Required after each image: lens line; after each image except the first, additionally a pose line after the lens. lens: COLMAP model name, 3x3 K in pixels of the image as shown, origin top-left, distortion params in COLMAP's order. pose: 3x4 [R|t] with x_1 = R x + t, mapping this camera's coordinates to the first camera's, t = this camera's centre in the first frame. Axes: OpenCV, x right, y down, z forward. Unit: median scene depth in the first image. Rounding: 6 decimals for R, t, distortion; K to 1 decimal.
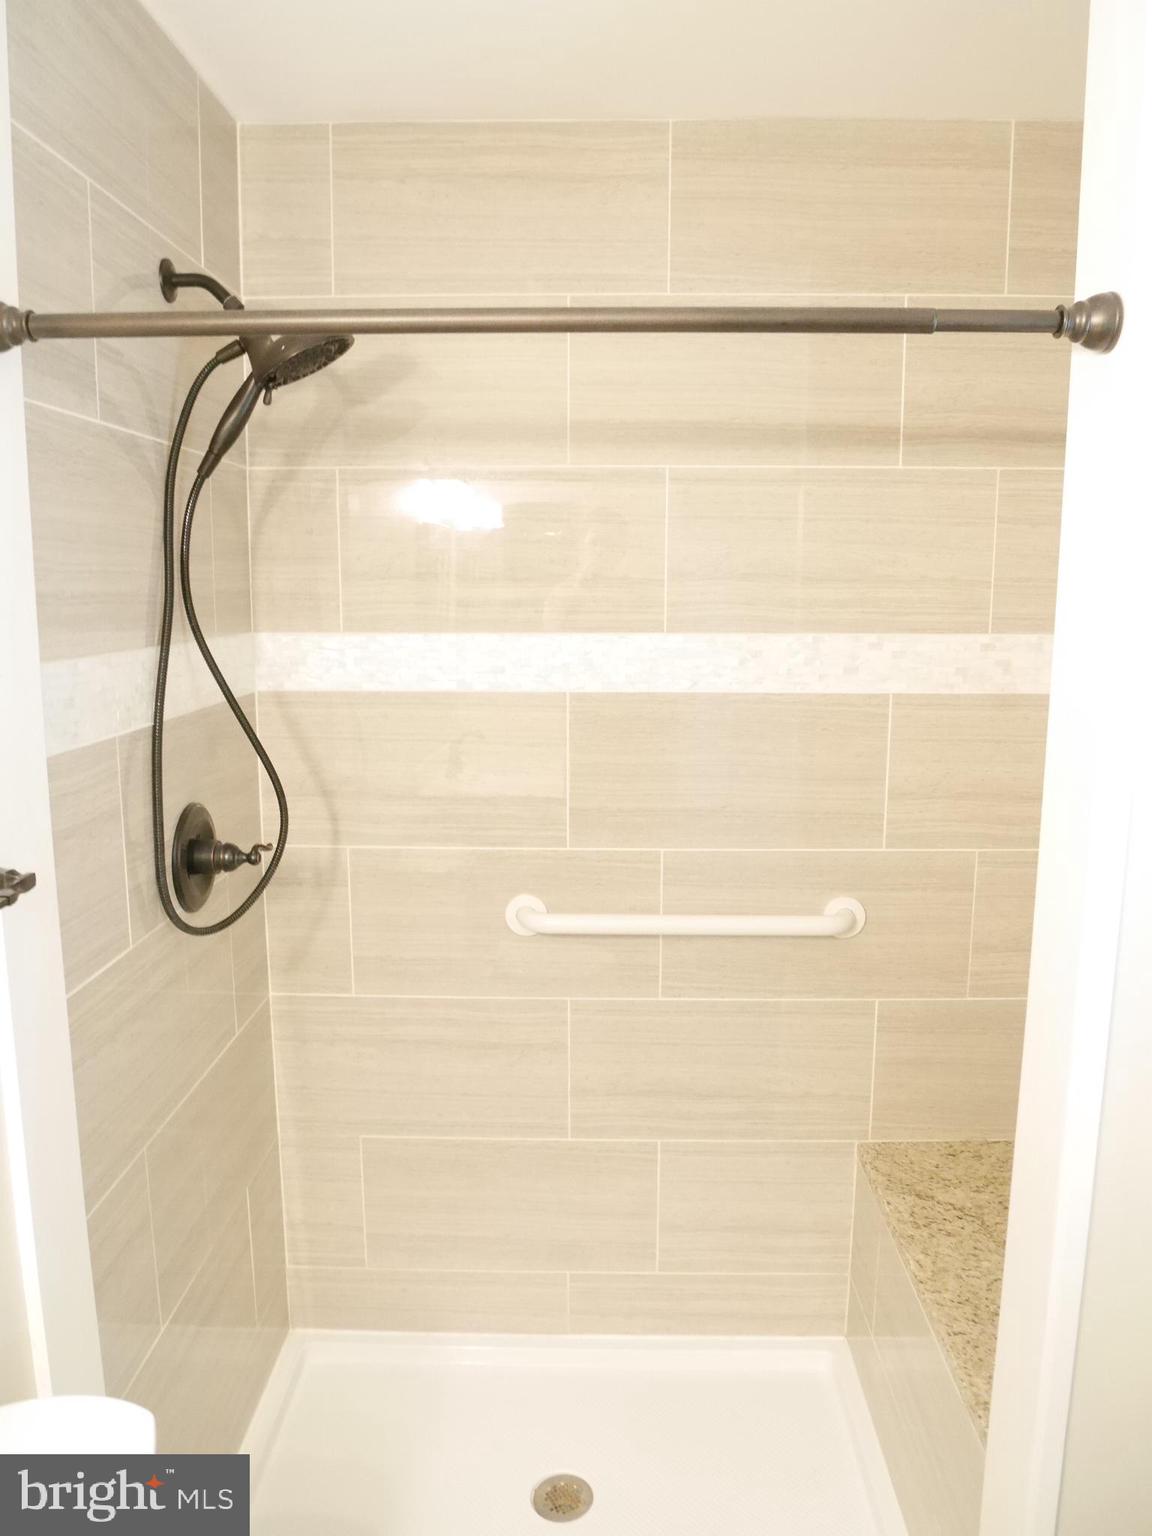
lens RADIAL K [[1109.1, 0, 575.4], [0, 1109.1, 777.3], [0, 0, 1]] dist [-0.064780, 0.016299]
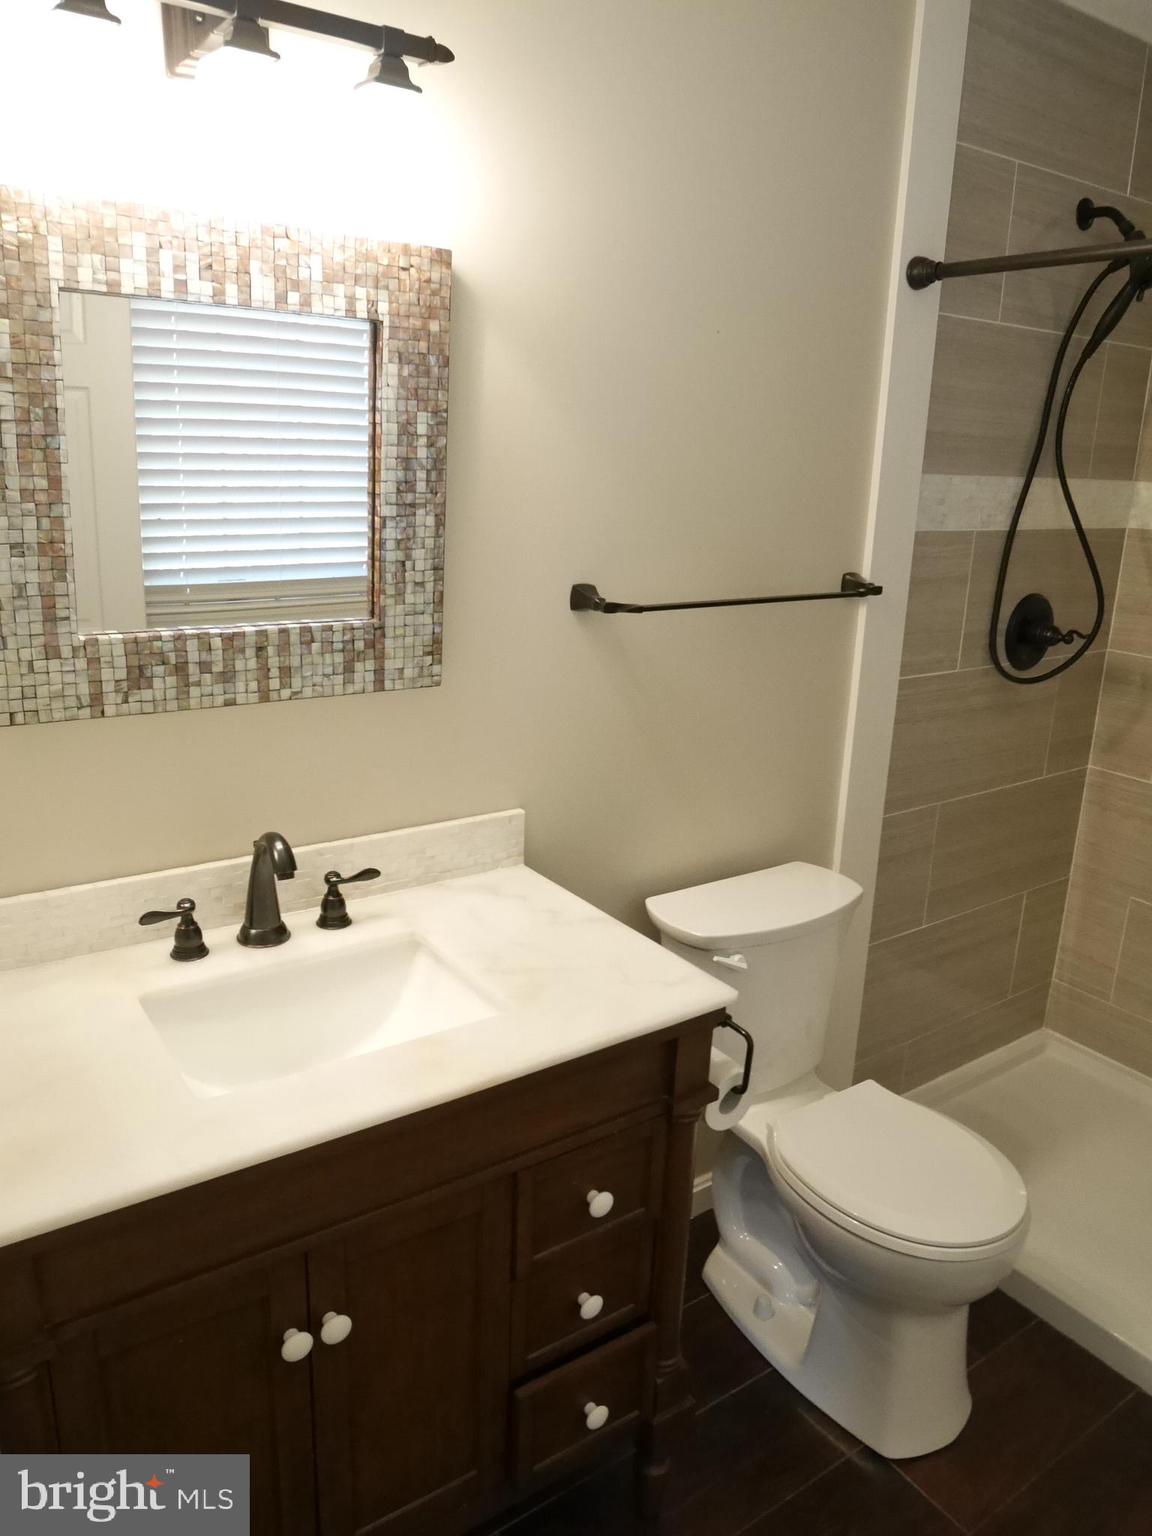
lens RADIAL K [[1109.1, 0, 572.4], [0, 1109.1, 765.0], [0, 0, 1]] dist [-0.064780, 0.016299]
pose [[0.582290, 0.238024, -0.777356, 0.476152], [-0.170237, 0.970681, 0.169701, 0.105039], [0.794958, 0.033519, 0.605738, -0.338142]]
